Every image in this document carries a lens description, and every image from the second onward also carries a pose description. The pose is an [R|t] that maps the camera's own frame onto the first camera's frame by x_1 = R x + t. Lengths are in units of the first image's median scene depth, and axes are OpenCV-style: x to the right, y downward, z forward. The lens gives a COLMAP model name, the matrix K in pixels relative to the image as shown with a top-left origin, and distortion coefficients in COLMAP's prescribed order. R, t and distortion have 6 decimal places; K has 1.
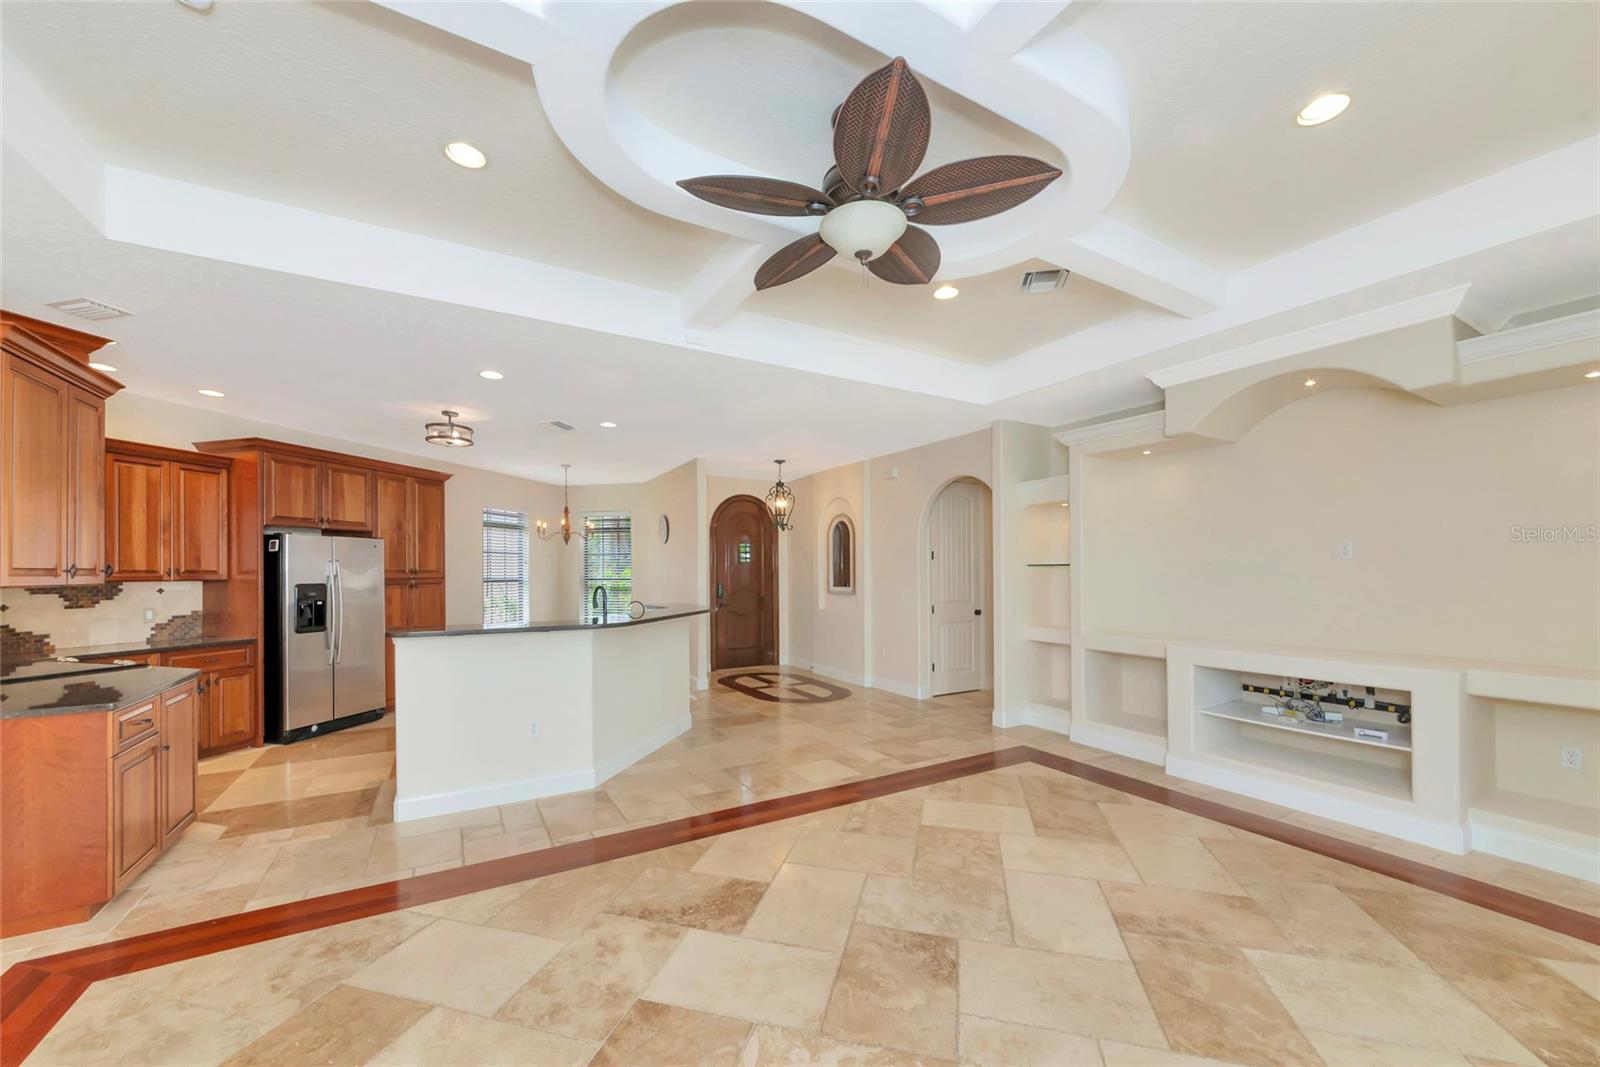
lens RADIAL K [[603.2, 0, 796.8], [0, 603.2, 569.4], [0, 0, 1]] dist [-0.006290, 0.000034]
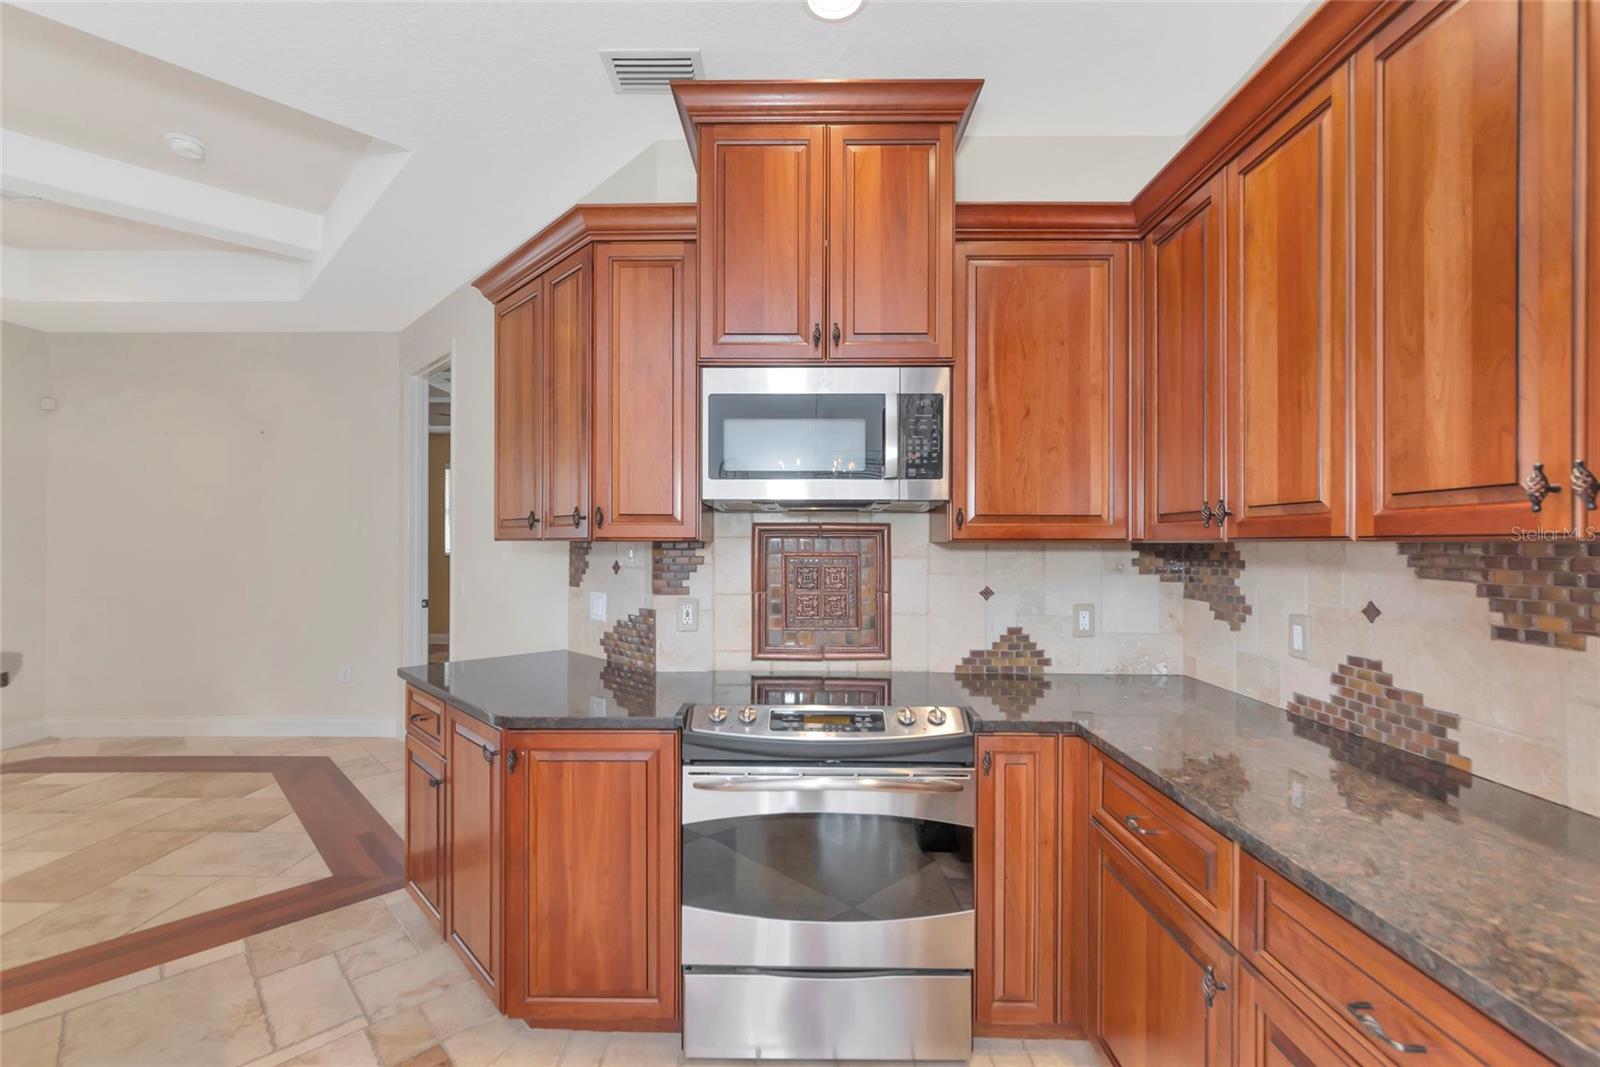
lens RADIAL K [[682.0, 0, 795.3], [0, 682.0, 539.2], [0, 0, 1]] dist [-0.000505, 0.000460]
pose [[-0.968951, -0.000448, -0.247253, -0.799306], [0.001982, 0.999952, -0.009578, 0.021848], [0.247245, -0.009771, -0.968904, 1.172194]]
